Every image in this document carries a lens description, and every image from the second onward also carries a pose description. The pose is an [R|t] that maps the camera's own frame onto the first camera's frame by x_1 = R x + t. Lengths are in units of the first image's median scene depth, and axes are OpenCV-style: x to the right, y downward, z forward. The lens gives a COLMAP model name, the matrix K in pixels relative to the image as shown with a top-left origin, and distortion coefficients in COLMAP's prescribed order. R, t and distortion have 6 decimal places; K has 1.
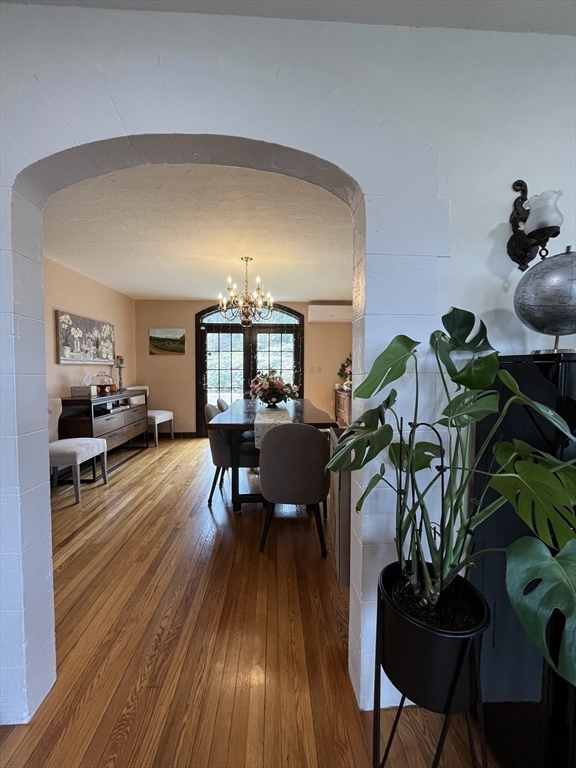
lens RADIAL K [[310.5, 0, 287.8], [0, 310.5, 381.9], [0, 0, 1]] dist [-0.003938, 0.000244]
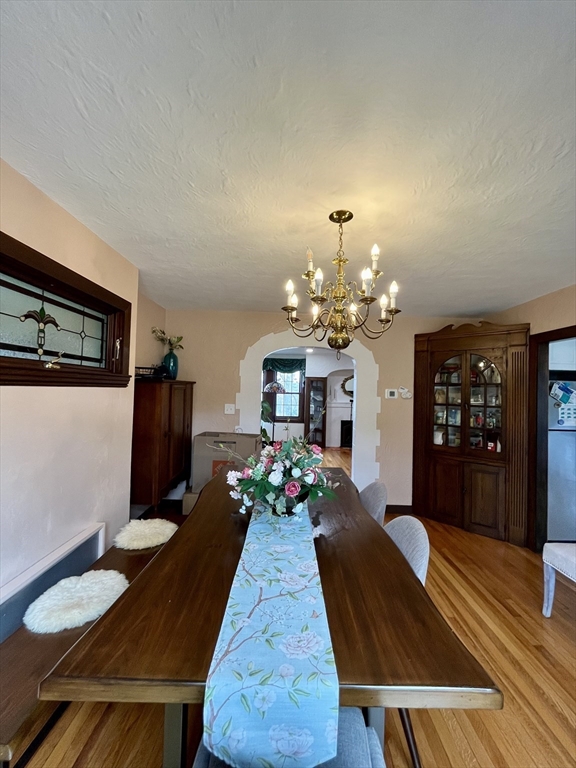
lens RADIAL K [[310.5, 0, 289.6], [0, 310.5, 383.6], [0, 0, 1]] dist [-0.003938, 0.000244]
pose [[-0.998287, -0.029297, 0.050637, -0.089937], [-0.028395, 0.999427, 0.018448, -0.142065], [-0.051148, 0.016979, -0.998547, 1.631094]]
